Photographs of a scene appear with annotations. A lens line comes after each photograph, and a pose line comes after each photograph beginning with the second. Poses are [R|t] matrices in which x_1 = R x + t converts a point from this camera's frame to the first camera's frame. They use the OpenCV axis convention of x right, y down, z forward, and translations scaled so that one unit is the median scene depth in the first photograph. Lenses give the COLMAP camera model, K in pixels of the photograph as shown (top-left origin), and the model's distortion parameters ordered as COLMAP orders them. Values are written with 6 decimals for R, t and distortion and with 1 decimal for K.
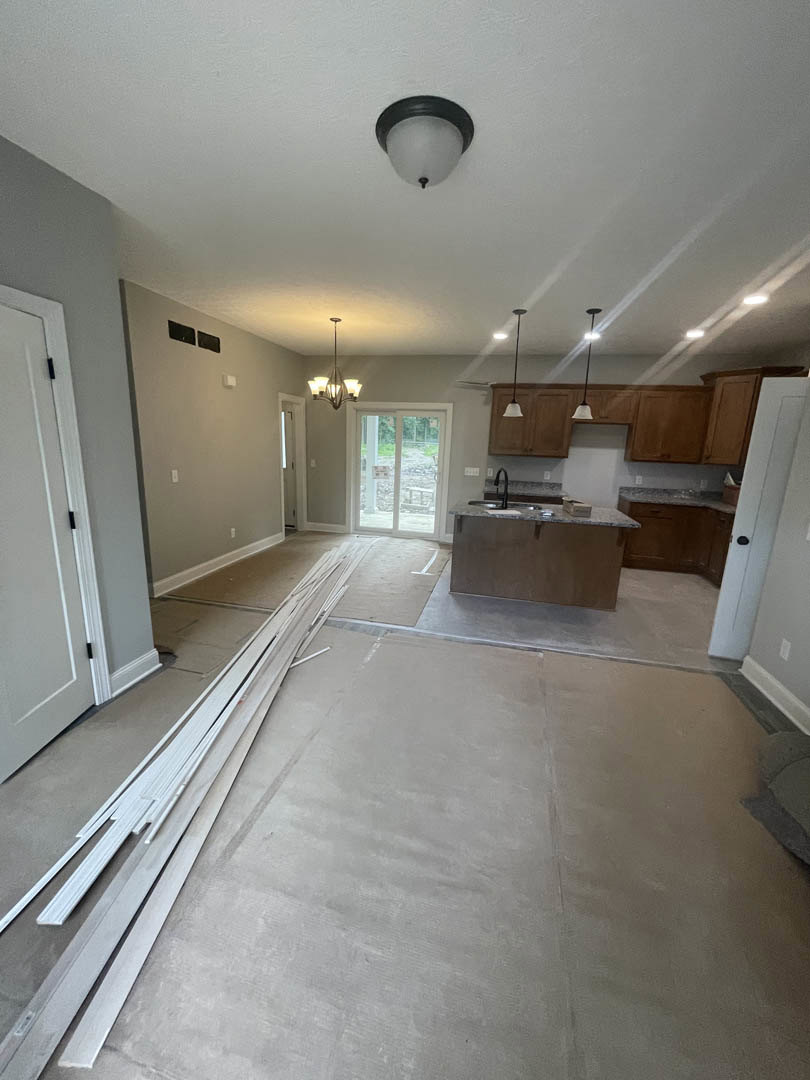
lens RADIAL K [[444.5, 0, 405.0], [0, 444.5, 540.0], [0, 0, 1]] dist [-0.000295, 0.000010]
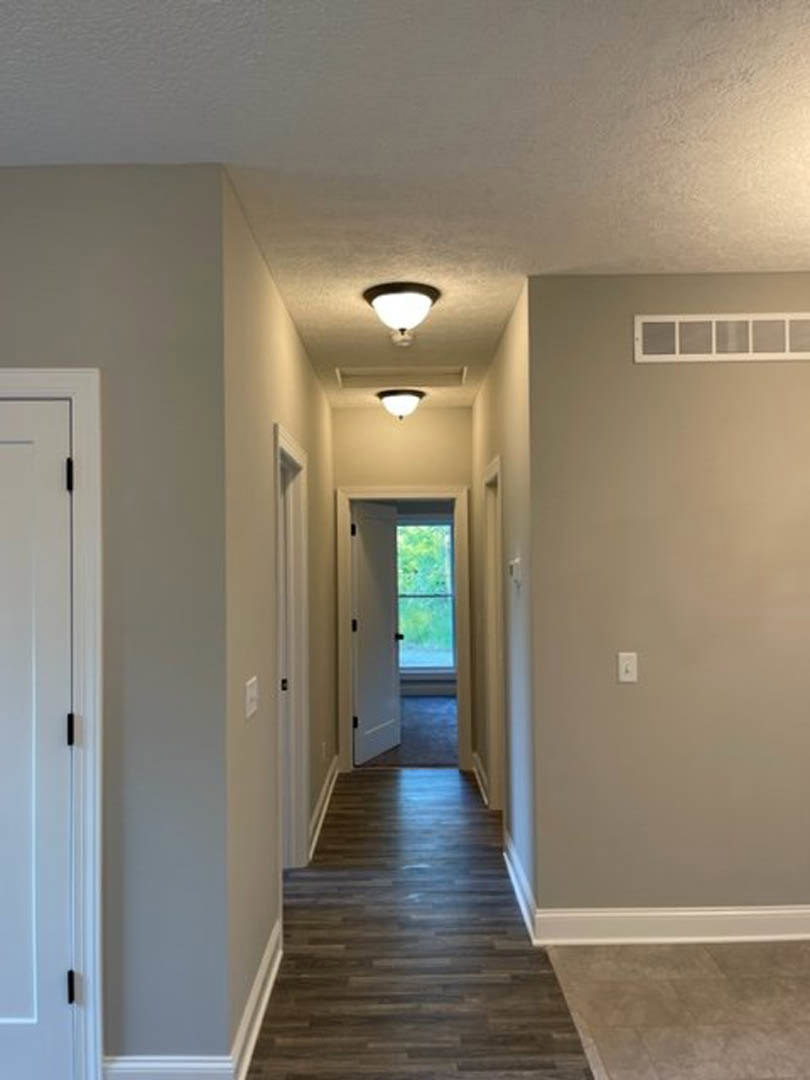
lens RADIAL K [[835.8, 0, 405.0], [0, 835.8, 540.0], [0, 0, 1]] dist [-0.005604, -0.002019]
pose [[0.220586, -0.044187, -0.974366, 0.249013], [-0.206646, 0.974179, -0.090960, -0.178681], [0.953226, 0.221413, 0.205759, 0.756571]]
